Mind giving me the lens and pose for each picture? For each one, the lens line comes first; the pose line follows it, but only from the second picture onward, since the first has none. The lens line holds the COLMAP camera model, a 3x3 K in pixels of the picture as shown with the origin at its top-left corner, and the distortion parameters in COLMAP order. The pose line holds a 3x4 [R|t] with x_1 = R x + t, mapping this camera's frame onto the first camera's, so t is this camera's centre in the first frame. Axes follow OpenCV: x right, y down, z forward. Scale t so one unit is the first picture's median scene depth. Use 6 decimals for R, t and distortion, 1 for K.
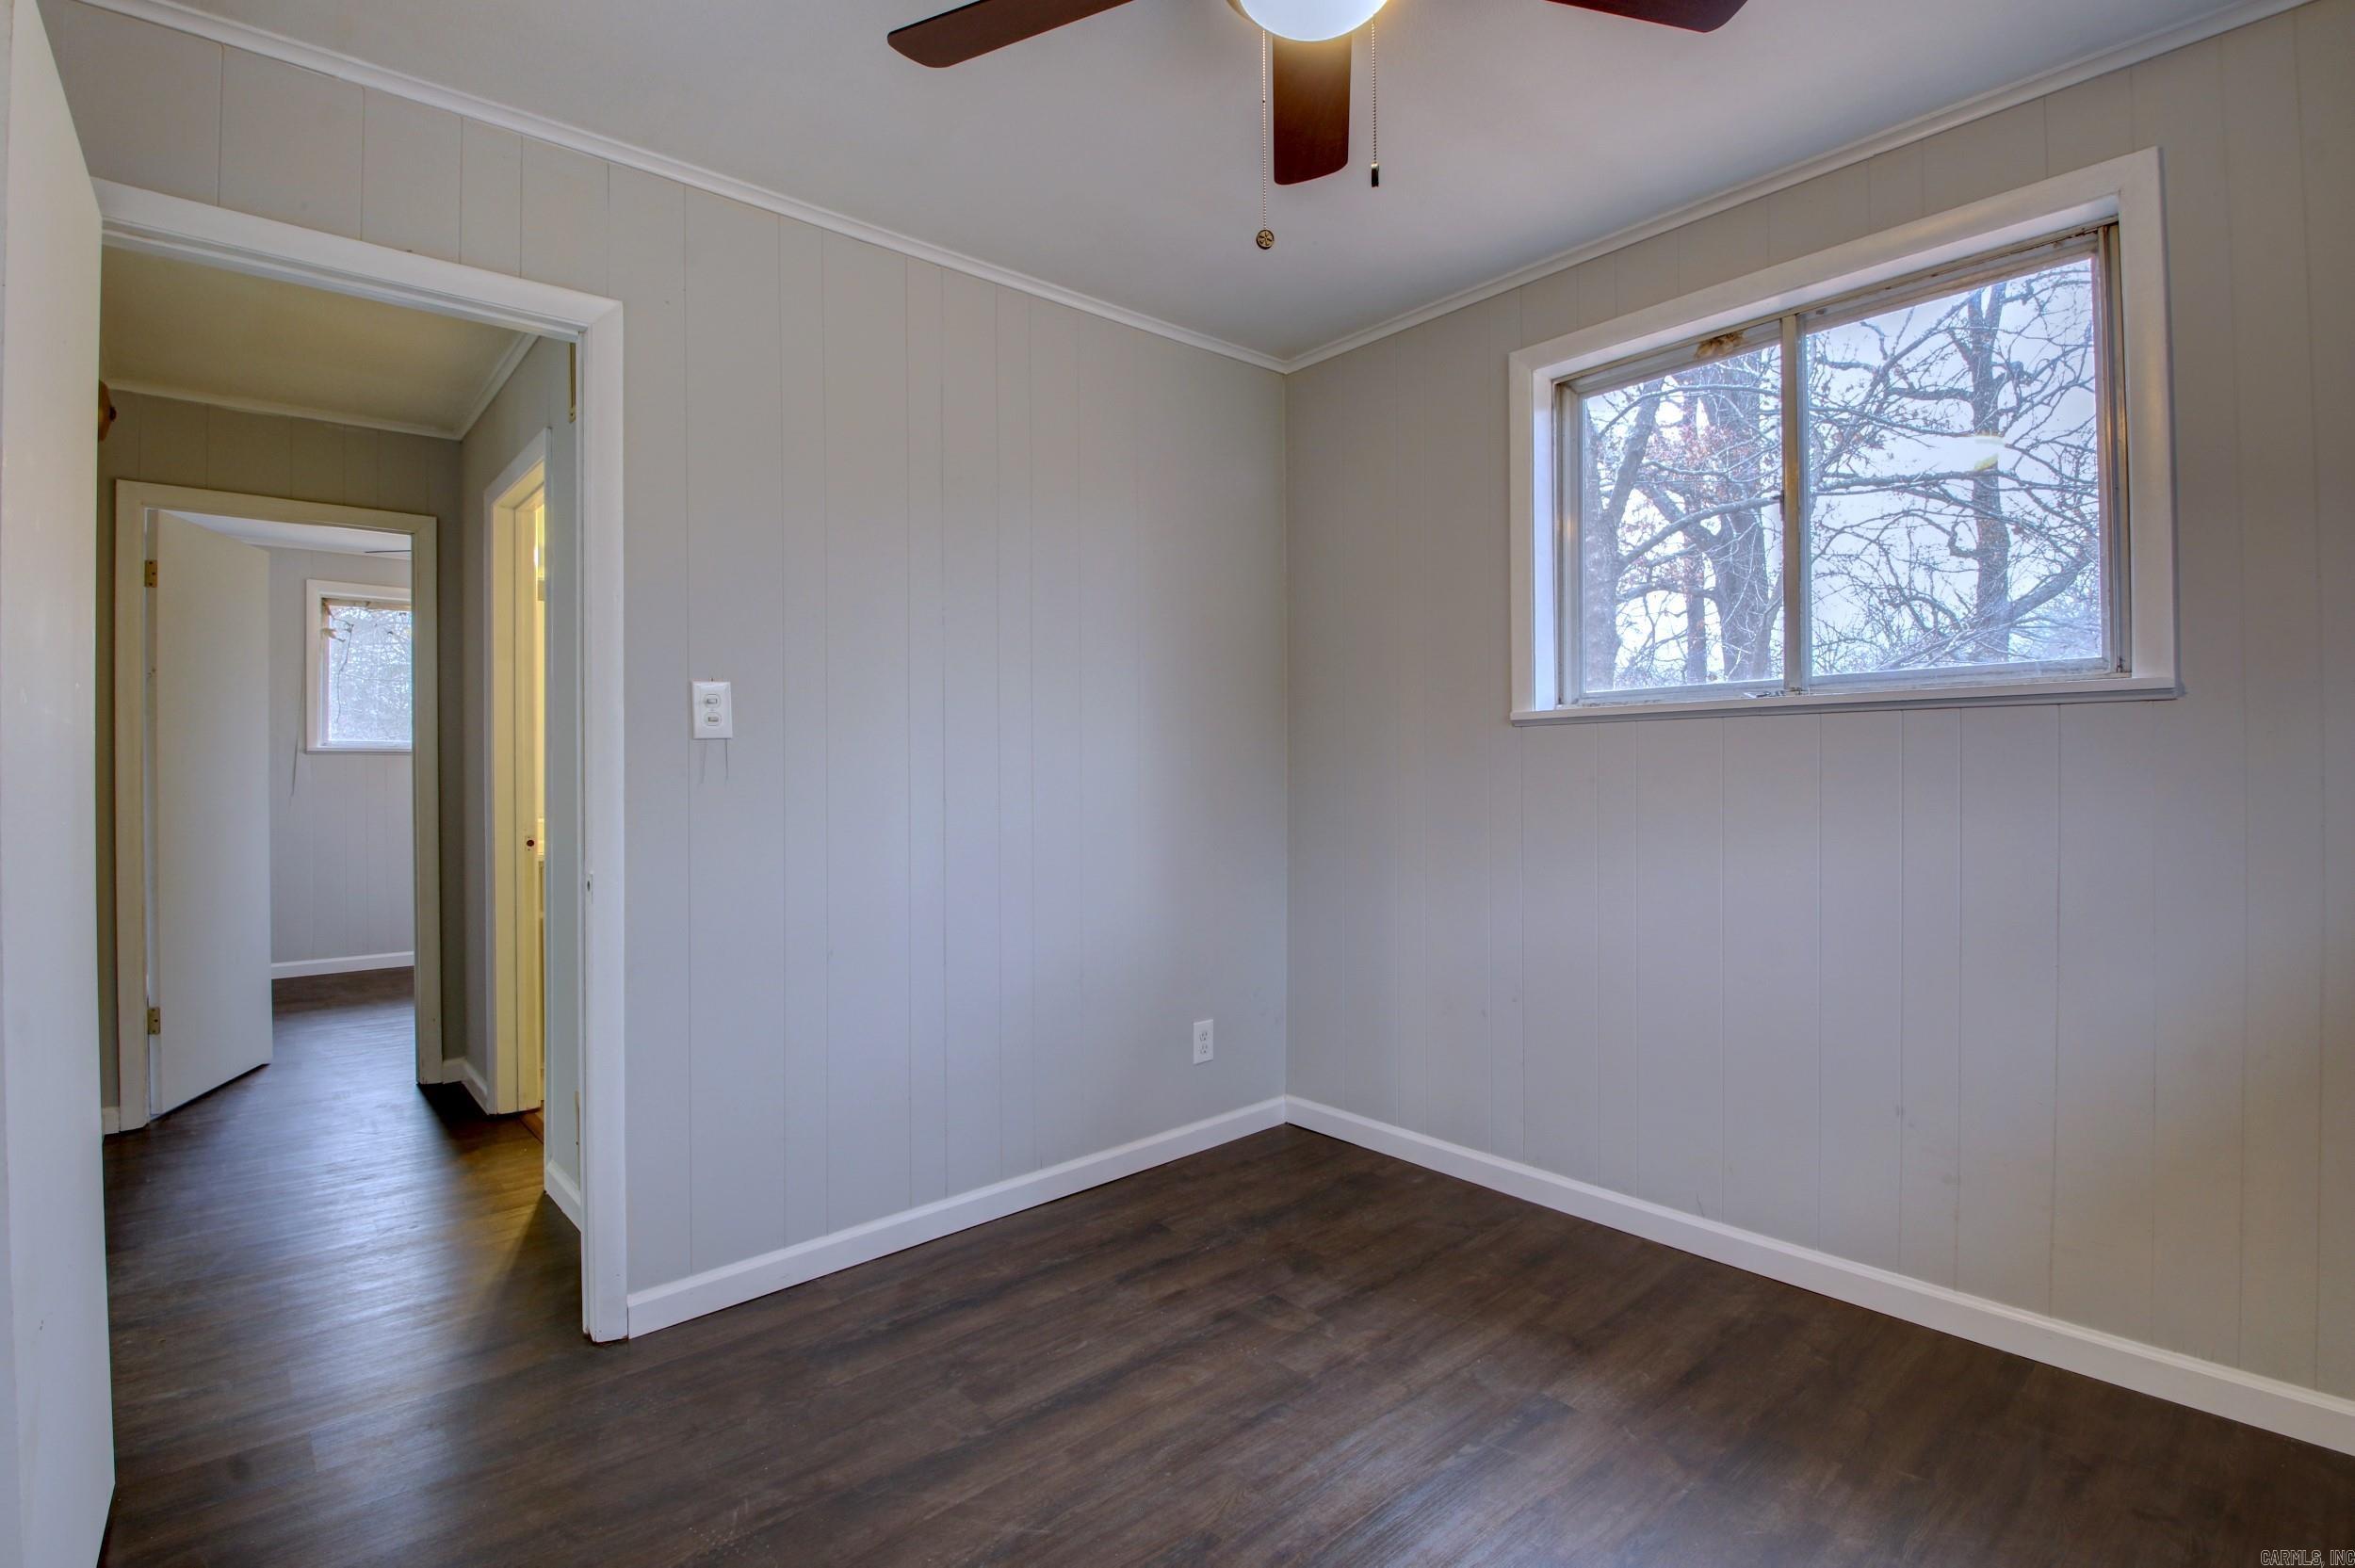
lens RADIAL K [[1095.9, 0, 1175.6], [0, 1095.9, 769.4], [0, 0, 1]] dist [0.024245, -0.034695]
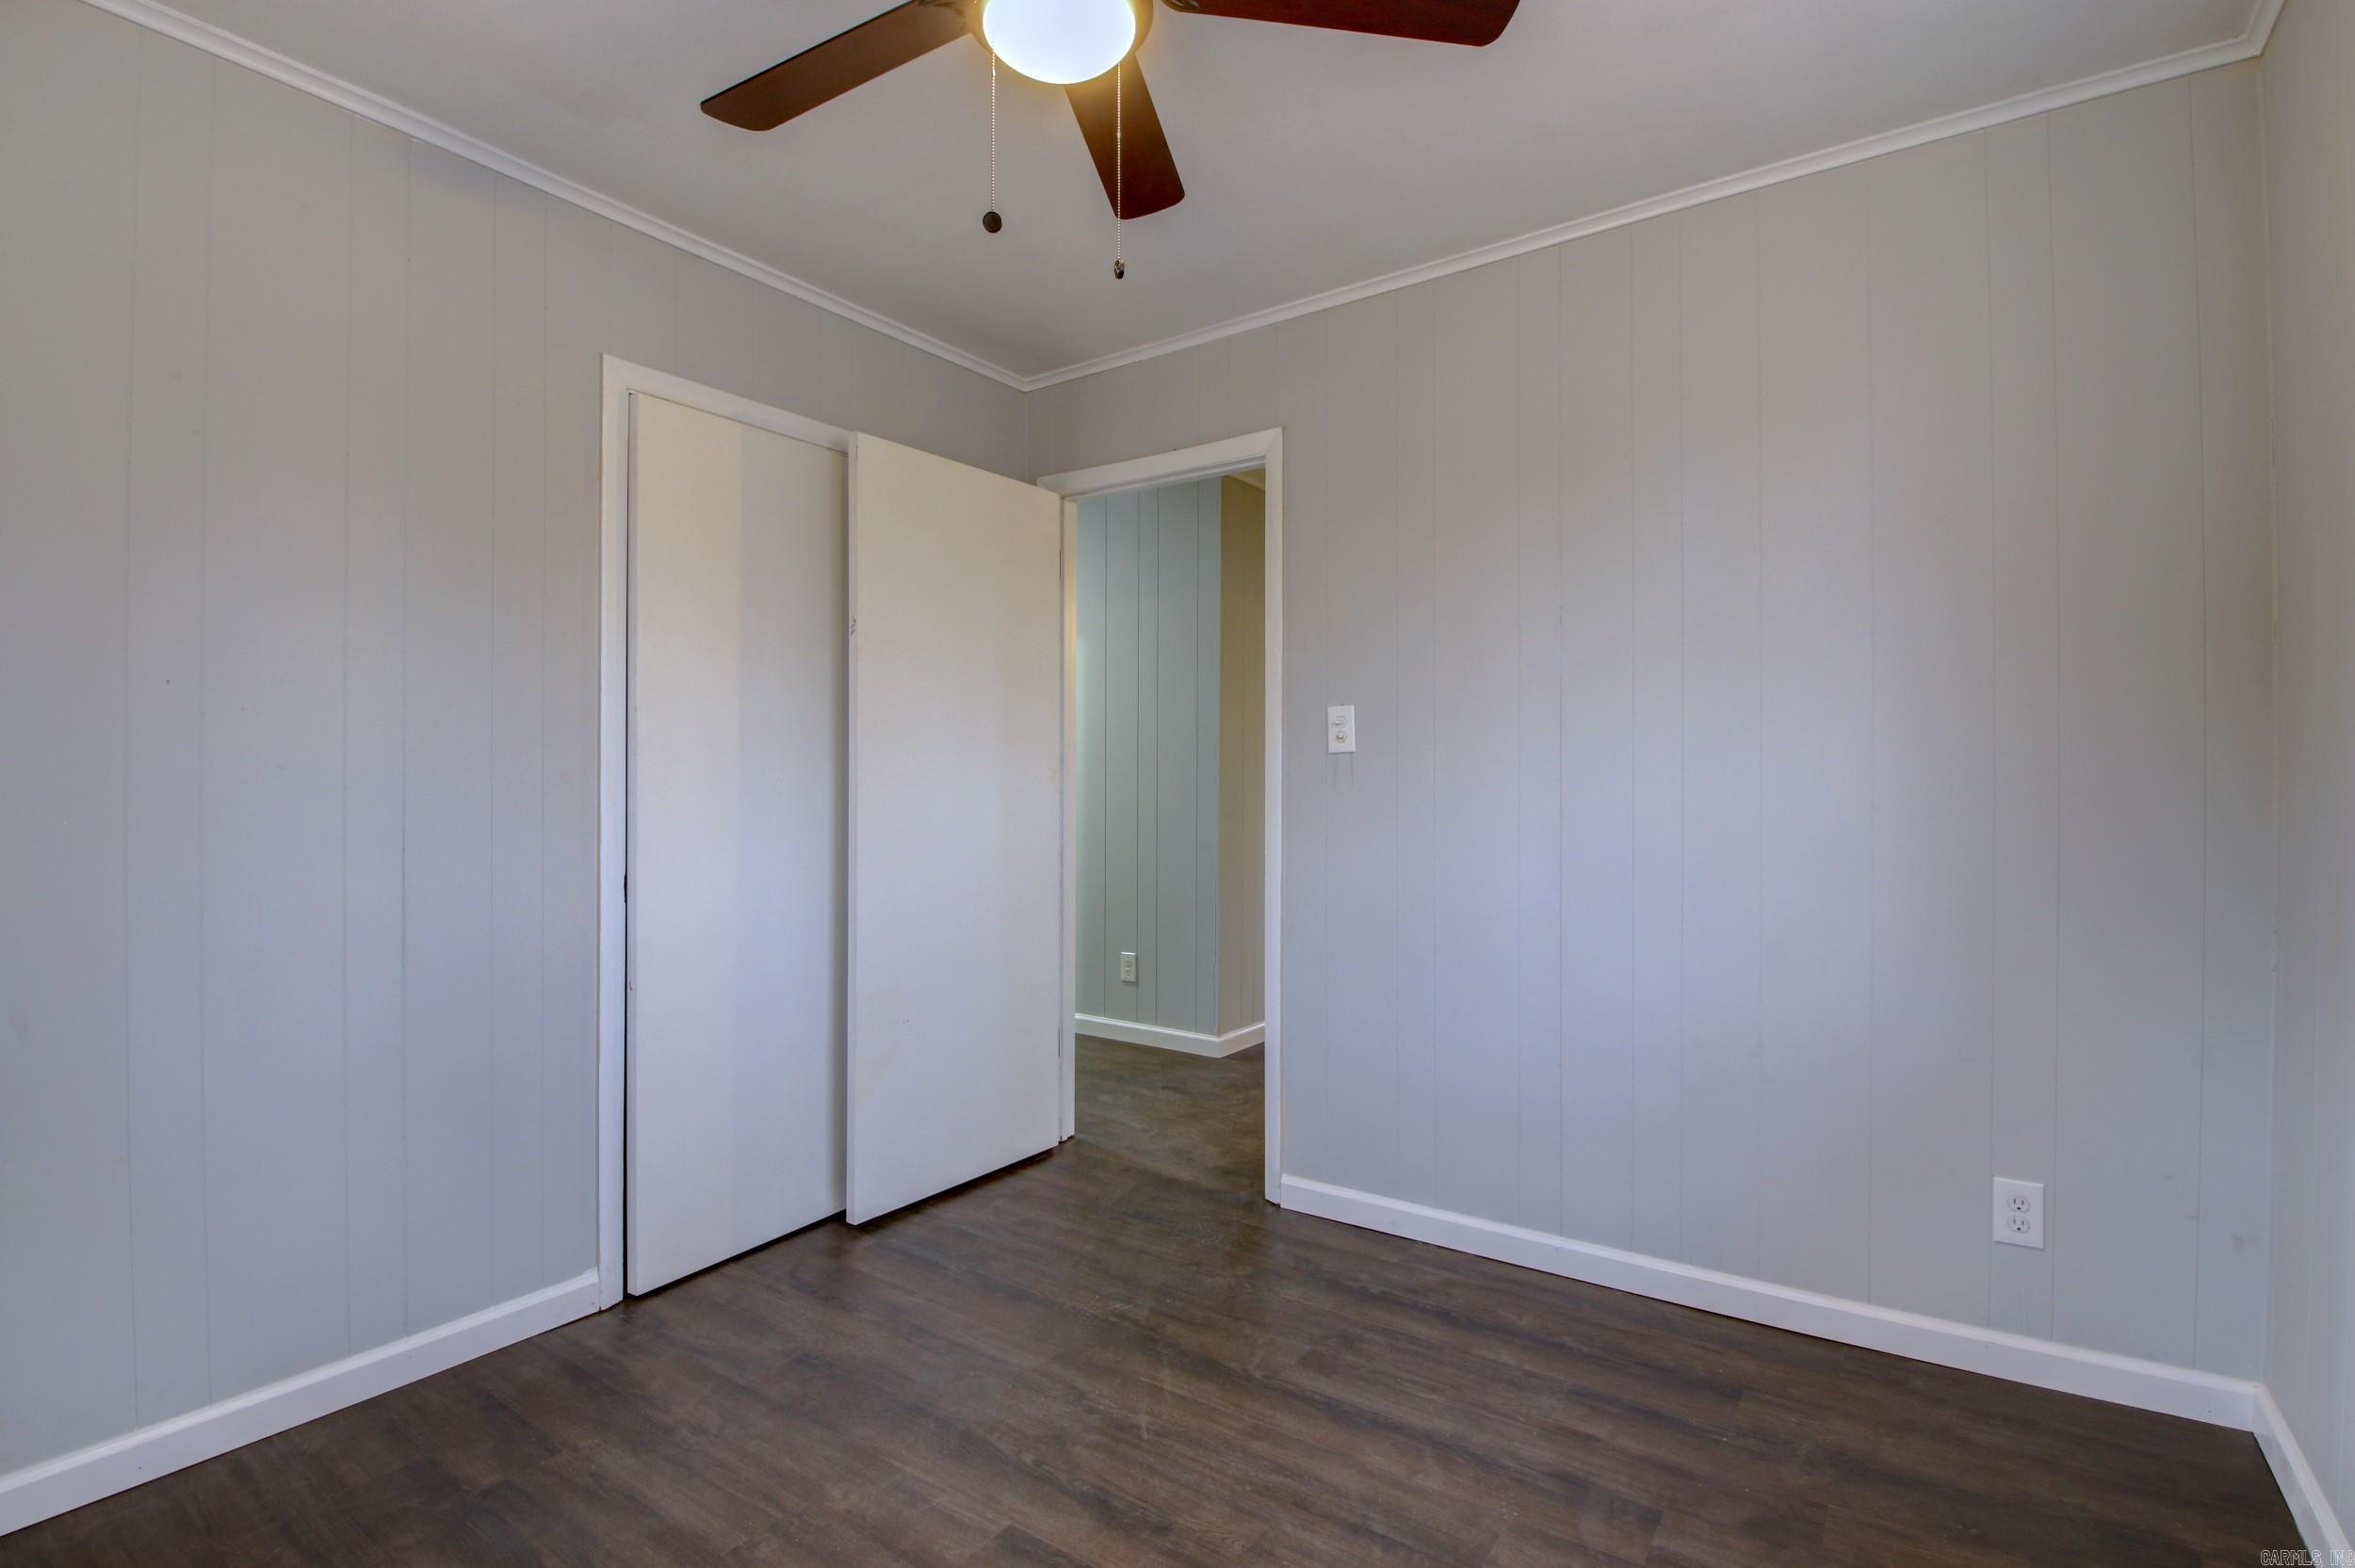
lens RADIAL K [[1119.3, 0, 1215.9], [0, 1119.3, 772.0], [0, 0, 1]] dist [0.024042, -0.035088]
pose [[0.251292, 0.002117, -0.967909, 0.755728], [0.000681, 0.999997, 0.002364, -0.010449], [0.967911, -0.001254, 0.251289, 0.555121]]
